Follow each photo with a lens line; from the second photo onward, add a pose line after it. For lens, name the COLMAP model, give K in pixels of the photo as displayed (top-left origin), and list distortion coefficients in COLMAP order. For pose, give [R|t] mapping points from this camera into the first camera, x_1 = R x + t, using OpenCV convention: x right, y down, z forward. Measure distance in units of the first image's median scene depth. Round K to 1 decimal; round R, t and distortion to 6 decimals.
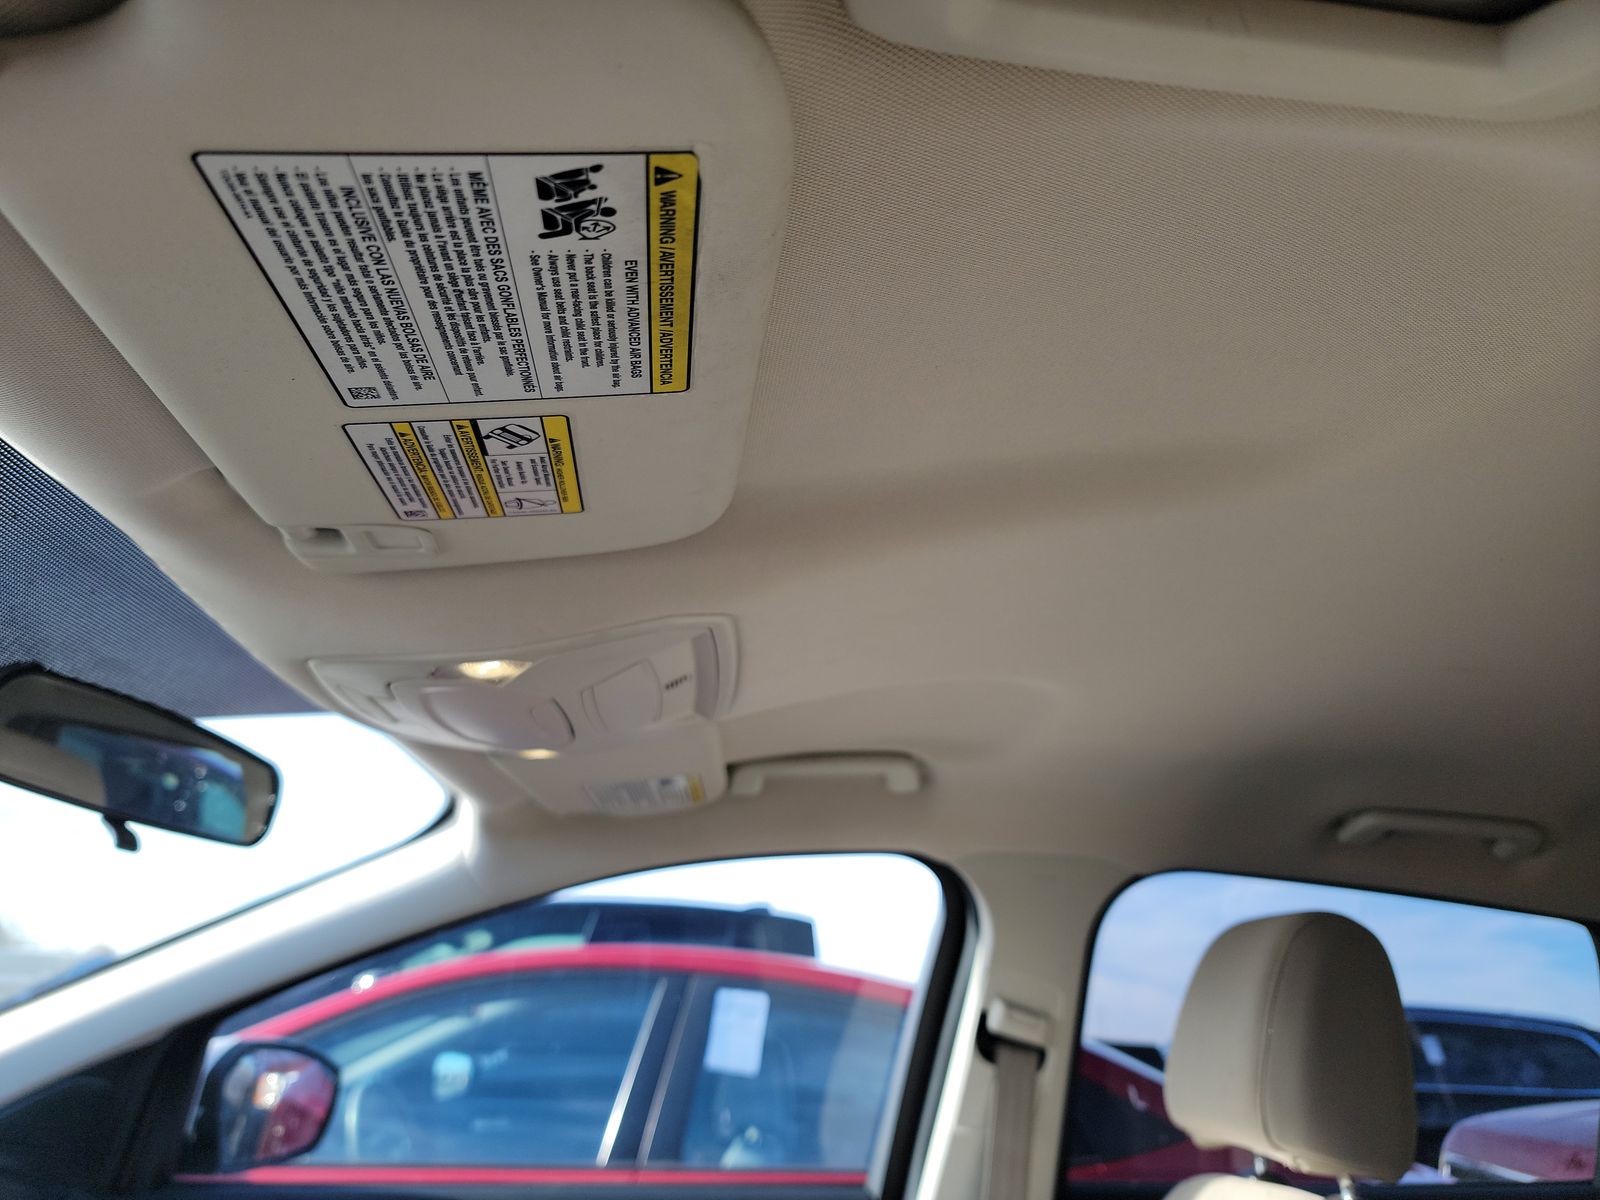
lens RADIAL K [[1115.2, 0, 800.0], [0, 1115.2, 600.0], [0, 0, 1]] dist [0.010519, 0.001146]
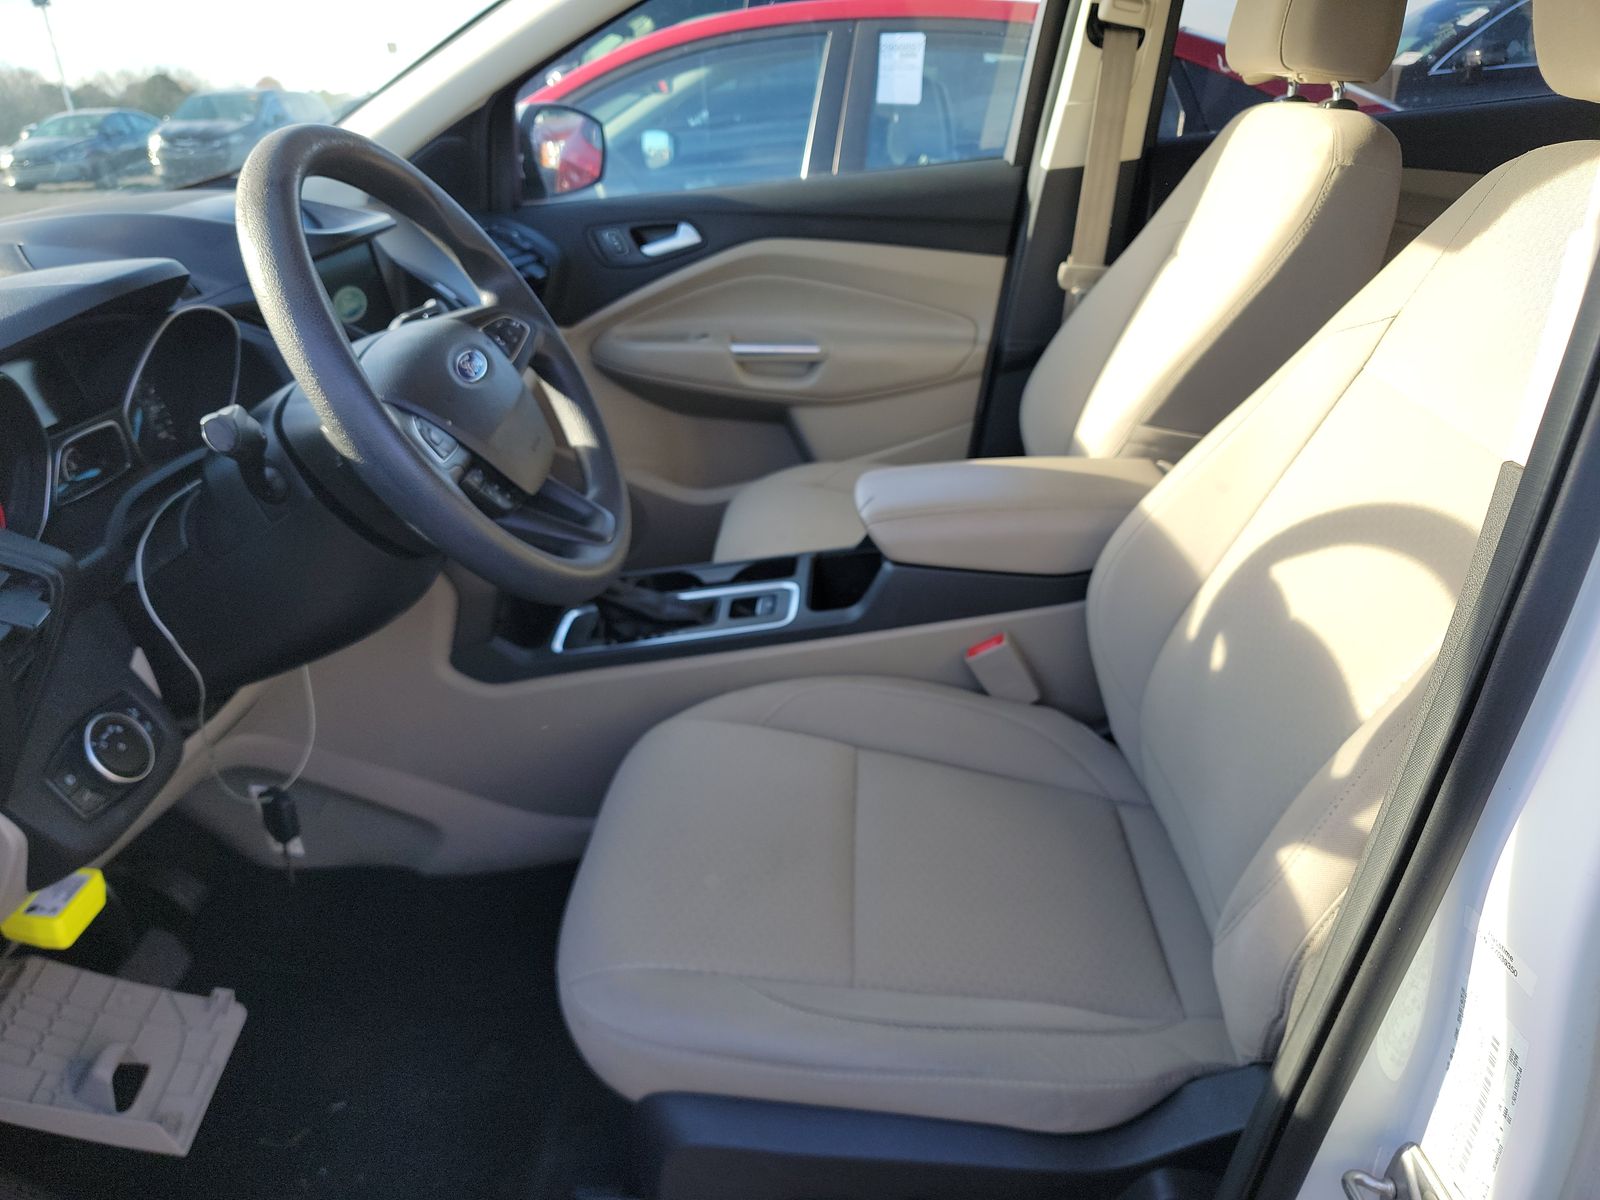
lens RADIAL K [[1142.8, 0, 800.0], [0, 1142.8, 600.0], [0, 0, 1]] dist [0.026630, -0.004445]
pose [[0.985498, -0.046870, -0.163085, 0.014045], [0.147353, 0.712983, 0.685523, -0.077481], [0.084146, -0.699613, 0.709550, -0.351798]]
